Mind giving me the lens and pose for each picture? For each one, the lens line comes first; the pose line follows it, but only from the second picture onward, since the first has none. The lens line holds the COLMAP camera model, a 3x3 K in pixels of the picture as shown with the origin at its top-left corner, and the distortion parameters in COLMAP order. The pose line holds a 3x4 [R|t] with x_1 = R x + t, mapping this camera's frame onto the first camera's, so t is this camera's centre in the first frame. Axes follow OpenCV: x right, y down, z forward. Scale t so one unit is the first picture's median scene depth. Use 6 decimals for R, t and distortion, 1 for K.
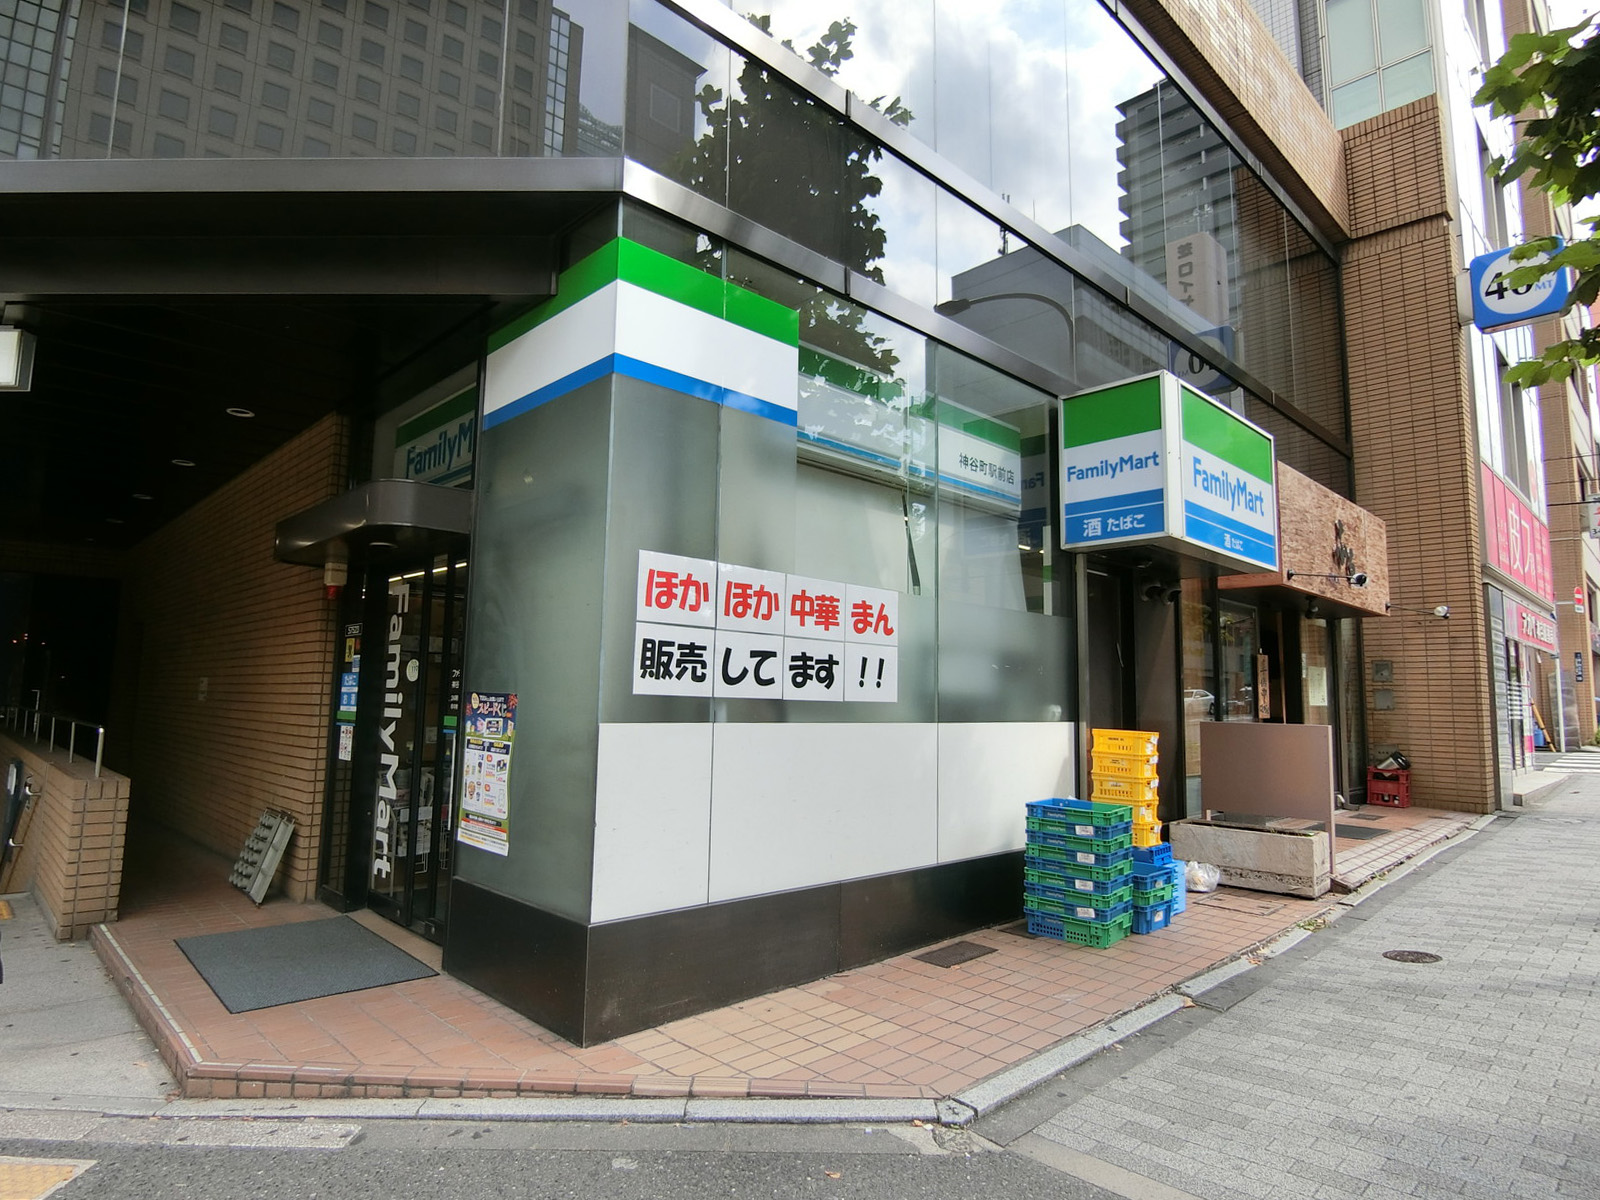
lens RADIAL K [[901.9, 0, 800.0], [0, 901.9, 600.0], [0, 0, 1]] dist [-0.020639, -0.001513]
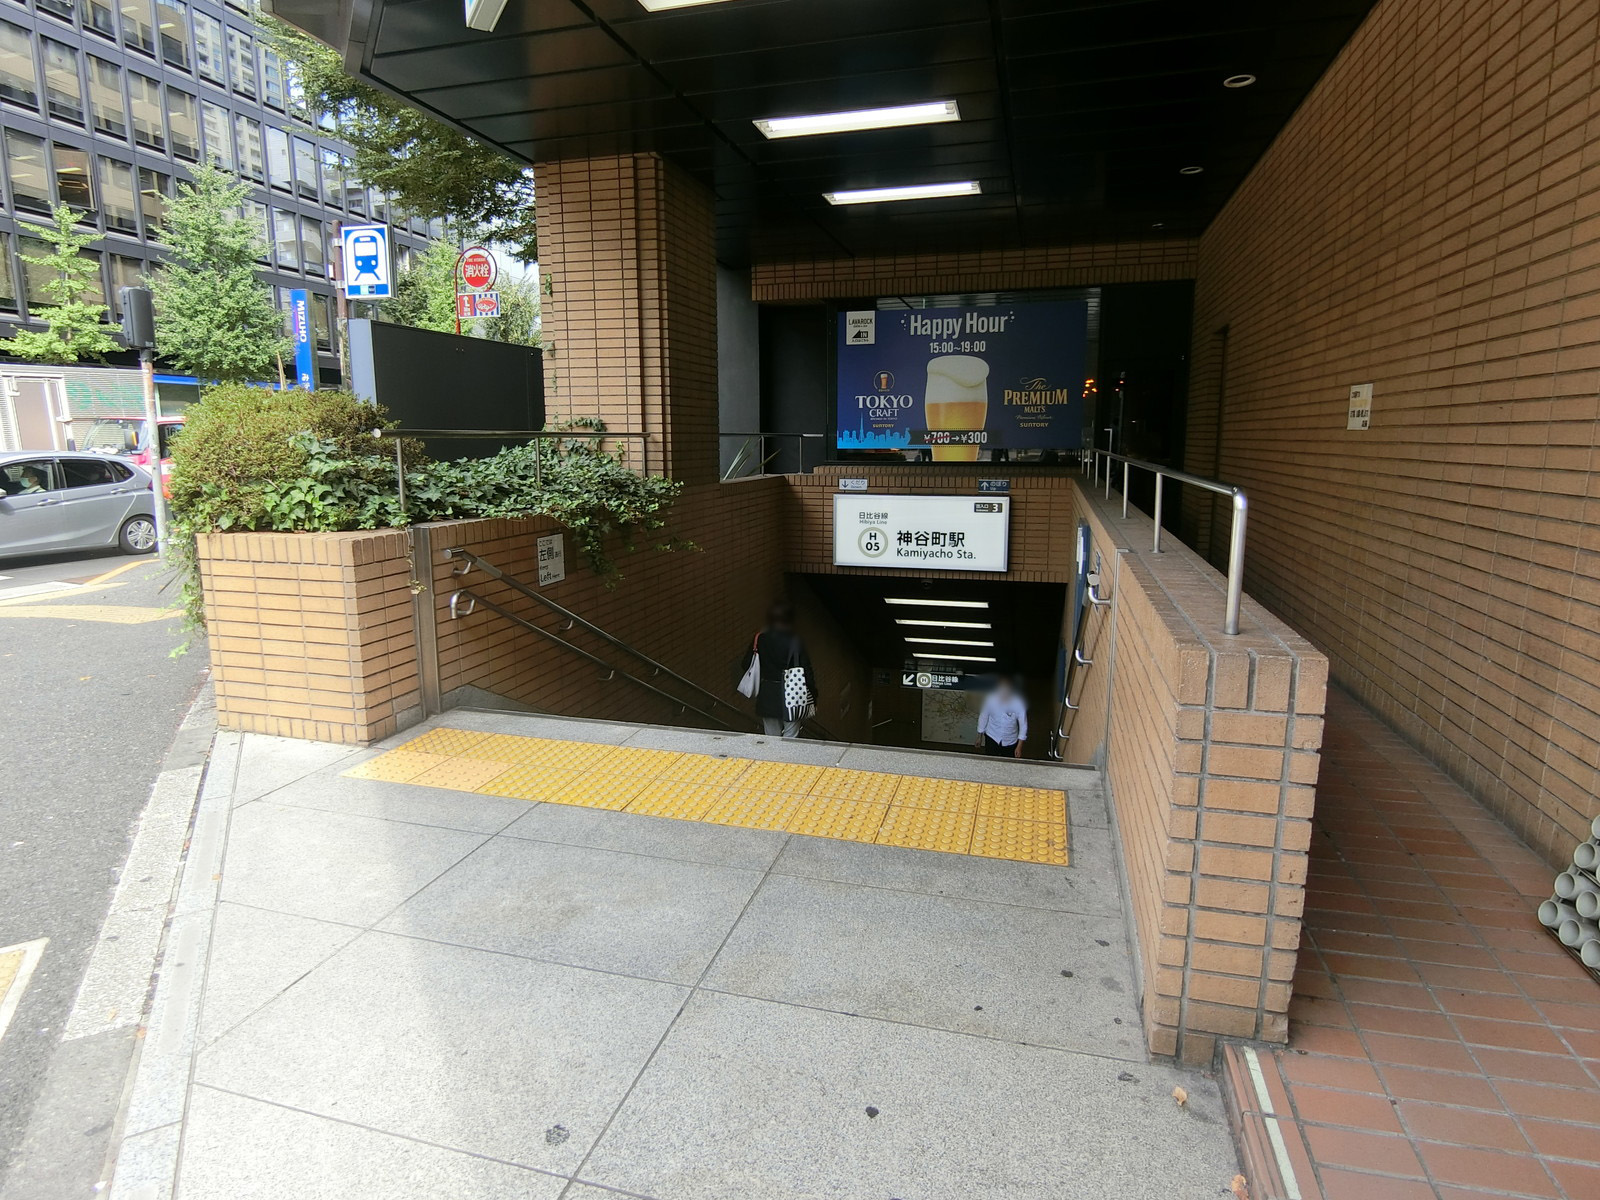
lens RADIAL K [[901.9, 0, 800.0], [0, 901.9, 600.0], [0, 0, 1]] dist [-0.020639, -0.001513]
pose [[0.504128, 0.133661, -0.853223, -0.588850], [0.113912, 0.969028, 0.219108, 0.090097], [0.856083, -0.207650, 0.473289, 0.703583]]
